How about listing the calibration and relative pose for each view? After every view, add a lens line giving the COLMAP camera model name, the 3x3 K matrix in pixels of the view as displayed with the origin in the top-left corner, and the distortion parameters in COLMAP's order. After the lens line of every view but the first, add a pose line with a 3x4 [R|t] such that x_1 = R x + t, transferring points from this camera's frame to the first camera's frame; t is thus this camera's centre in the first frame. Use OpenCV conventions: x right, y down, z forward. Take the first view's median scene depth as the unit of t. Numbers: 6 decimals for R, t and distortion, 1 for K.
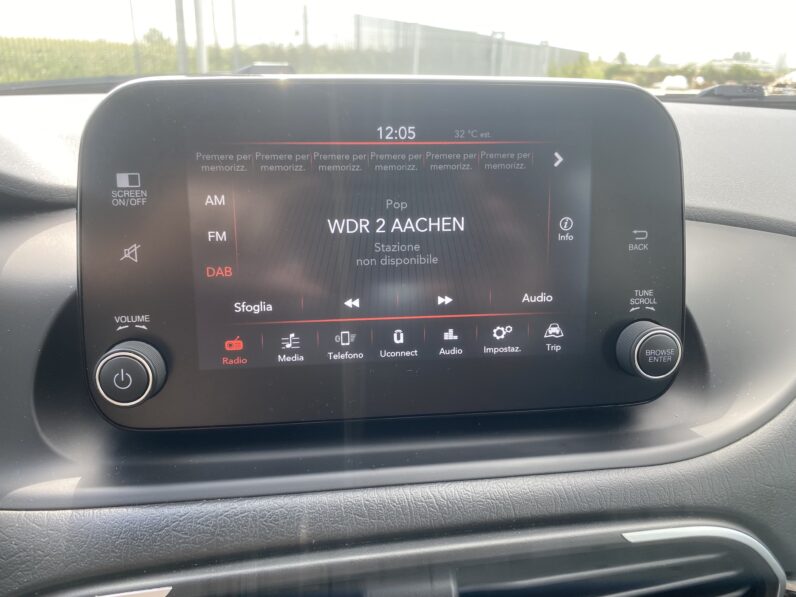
lens RADIAL K [[605.8, 0, 393.3], [0, 605.8, 299.6], [0, 0, 1]] dist [0.012604, -0.020325]
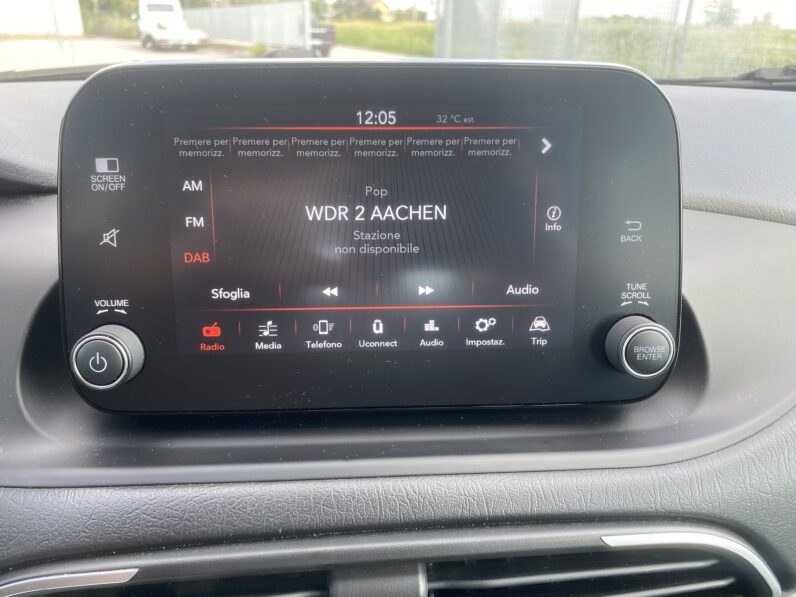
lens RADIAL K [[605.8, 0, 400.9], [0, 605.8, 298.6], [0, 0, 1]] dist [0.012604, -0.020325]
pose [[0.997493, 0.019743, -0.067956, 0.115766], [-0.018524, 0.999657, 0.018531, -0.003229], [0.068298, -0.017226, 0.997516, 0.025451]]
